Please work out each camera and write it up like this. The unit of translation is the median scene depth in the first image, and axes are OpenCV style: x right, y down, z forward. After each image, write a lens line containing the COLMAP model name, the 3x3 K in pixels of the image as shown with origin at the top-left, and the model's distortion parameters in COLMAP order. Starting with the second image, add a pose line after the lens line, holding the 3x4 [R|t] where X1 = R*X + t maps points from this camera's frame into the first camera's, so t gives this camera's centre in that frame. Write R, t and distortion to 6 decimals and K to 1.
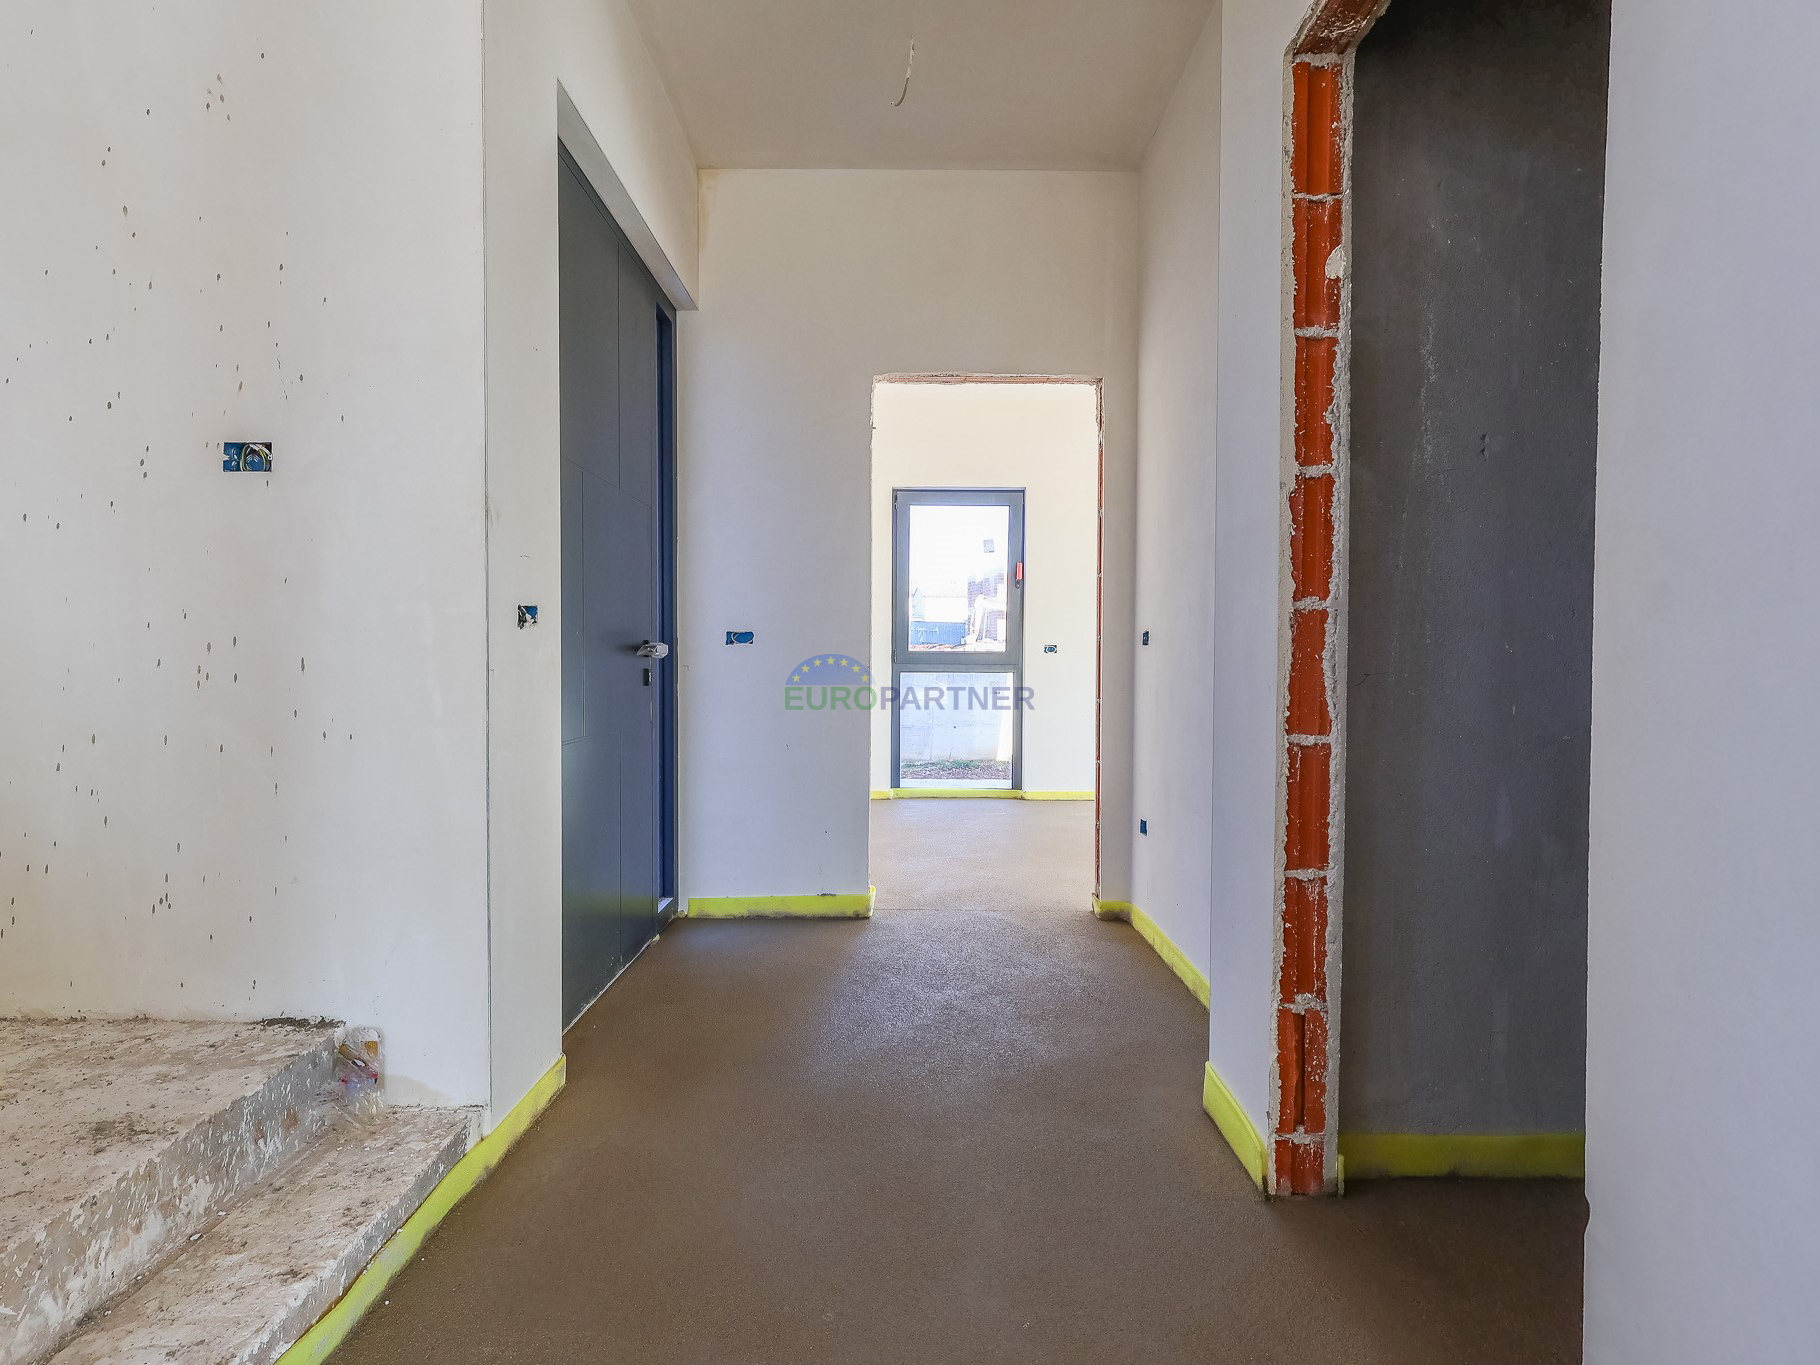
lens RADIAL K [[962.2, 0, 908.5], [0, 962.2, 682.0], [0, 0, 1]] dist [0.003301, 0.000944]
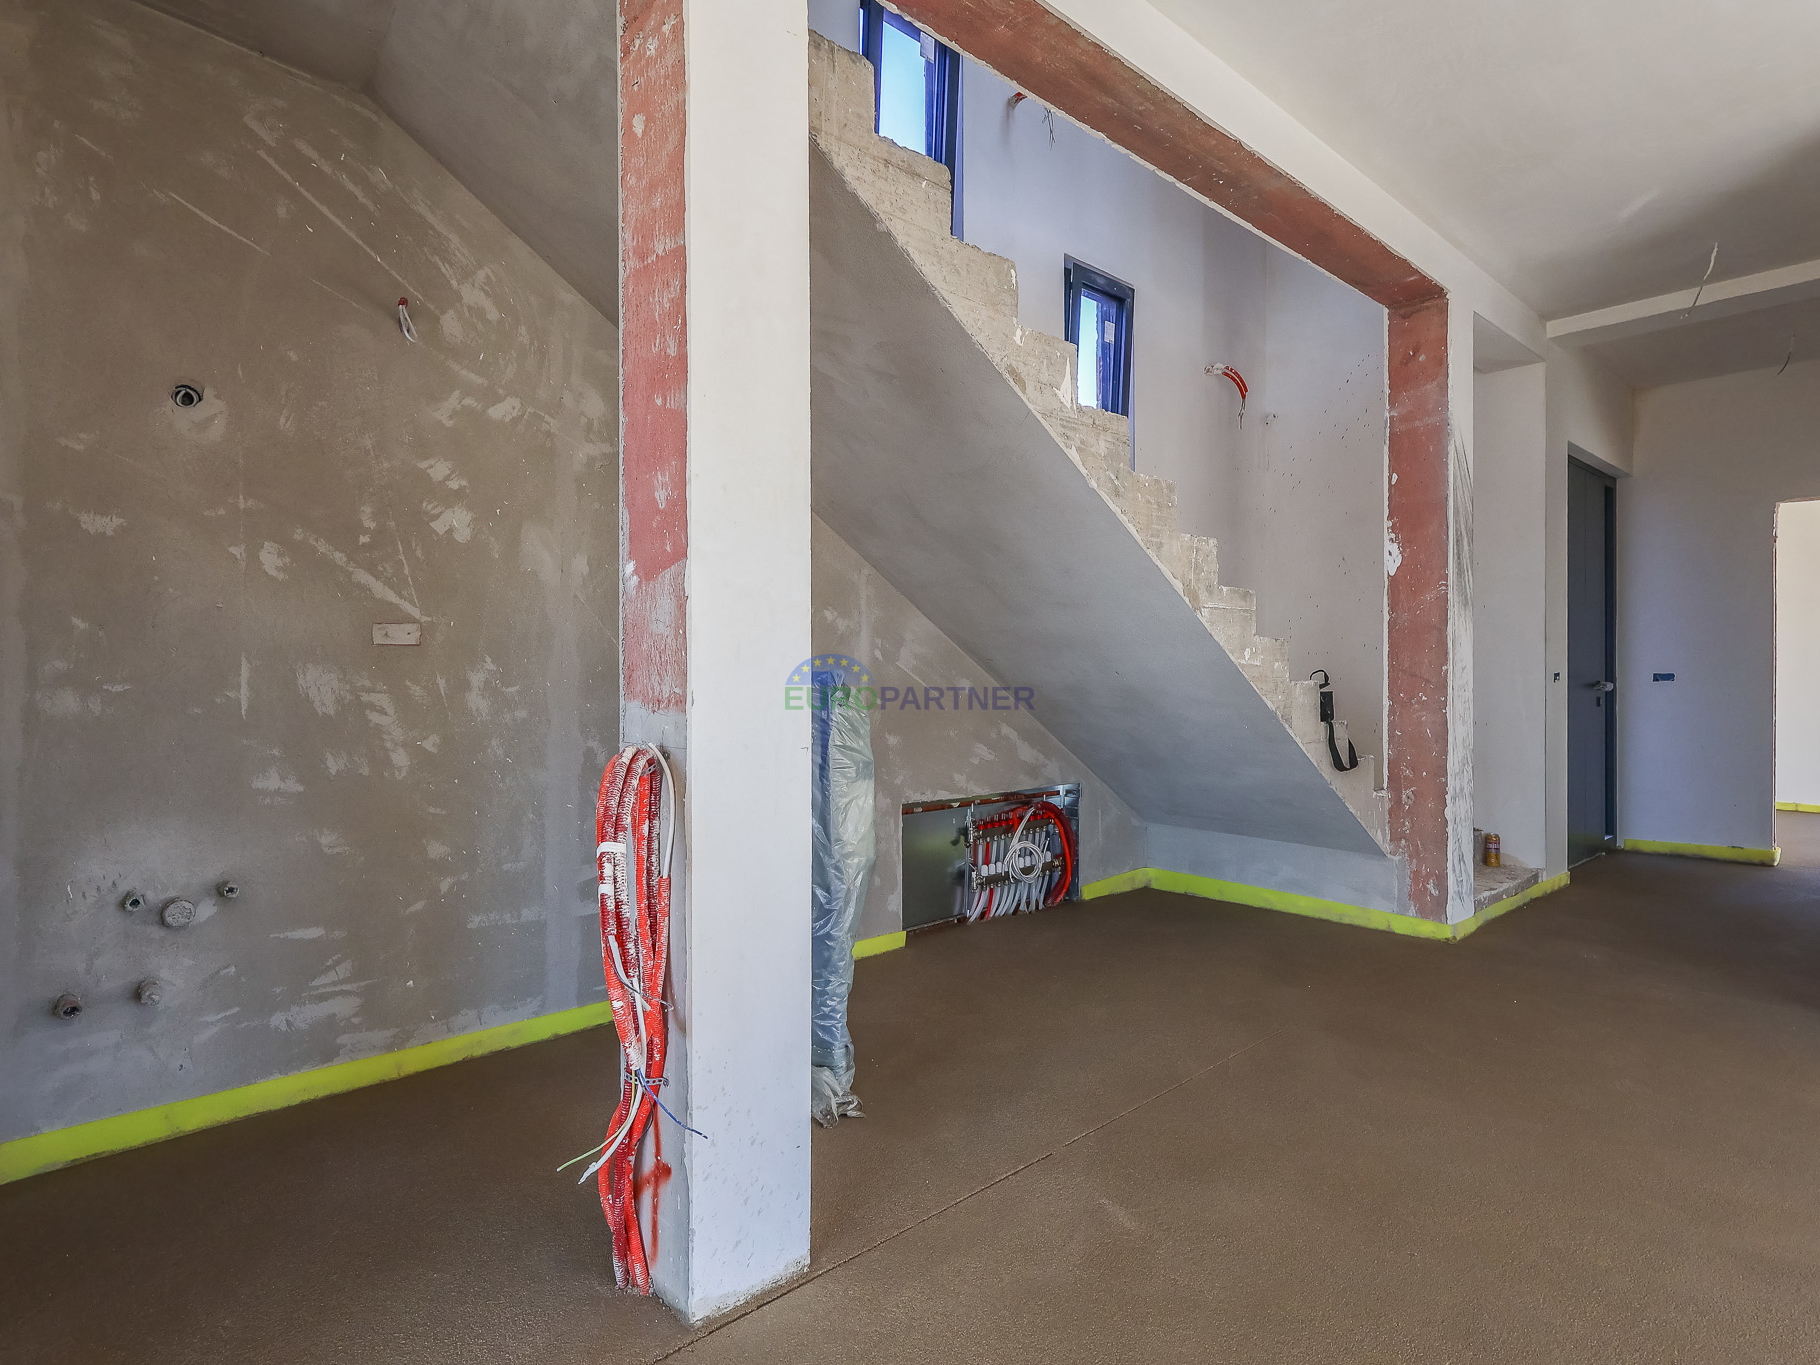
lens RADIAL K [[962.2, 0, 918.9], [0, 962.2, 672.0], [0, 0, 1]] dist [0.003301, 0.000944]
pose [[0.670440, -0.004939, -0.741947, 0.213397], [-0.016763, 0.999622, -0.021802, 0.000558], [0.741774, 0.027054, 0.670104, -1.153772]]
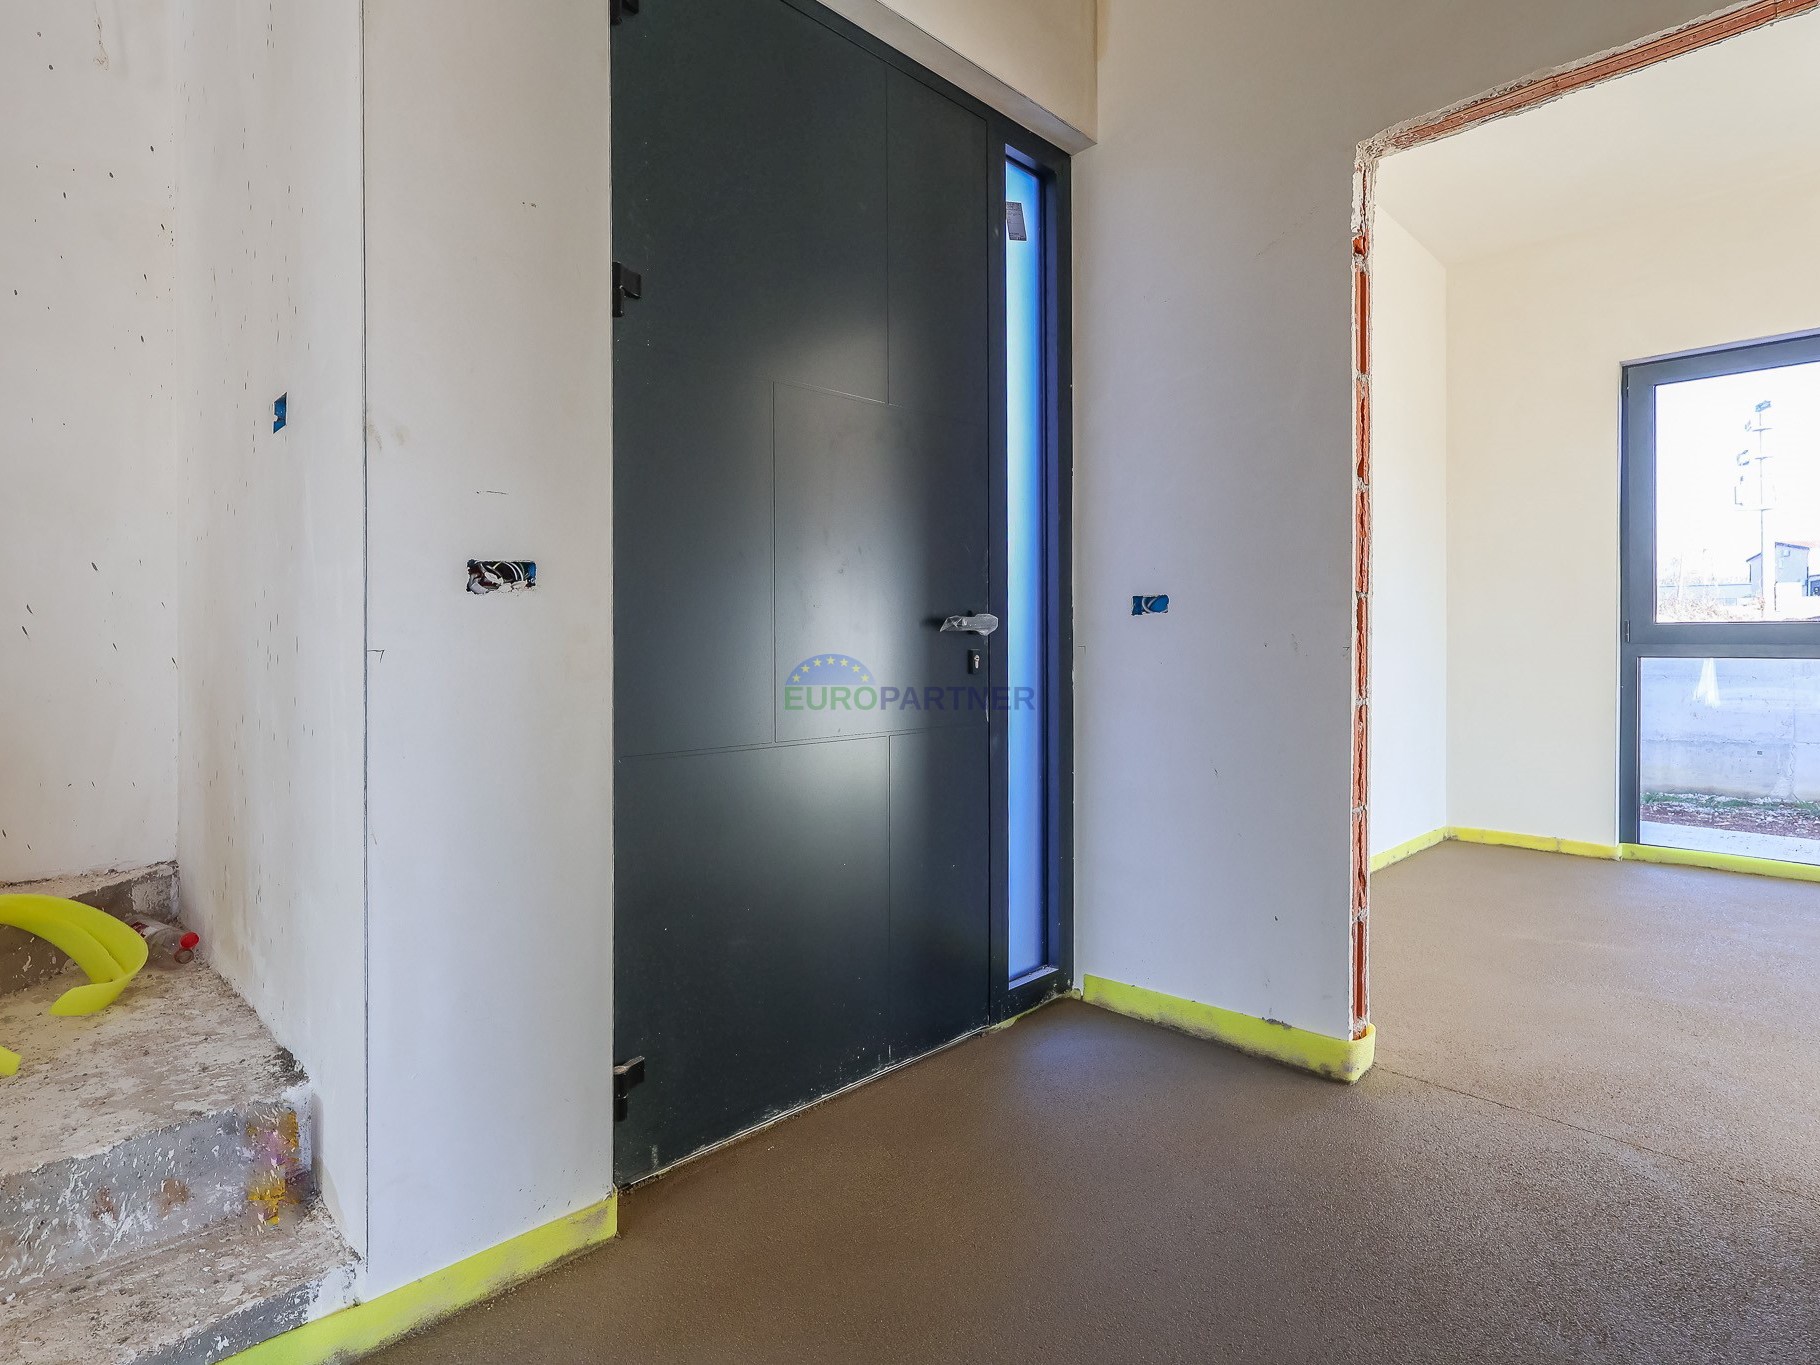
lens RADIAL K [[962.2, 0, 898.2], [0, 962.2, 647.9], [0, 0, 1]] dist [0.003301, 0.000944]
pose [[0.700690, -0.003836, -0.713456, 0.214071], [-0.009689, 0.999842, -0.014891, -0.004489], [0.713400, 0.017347, 0.700542, 0.471586]]
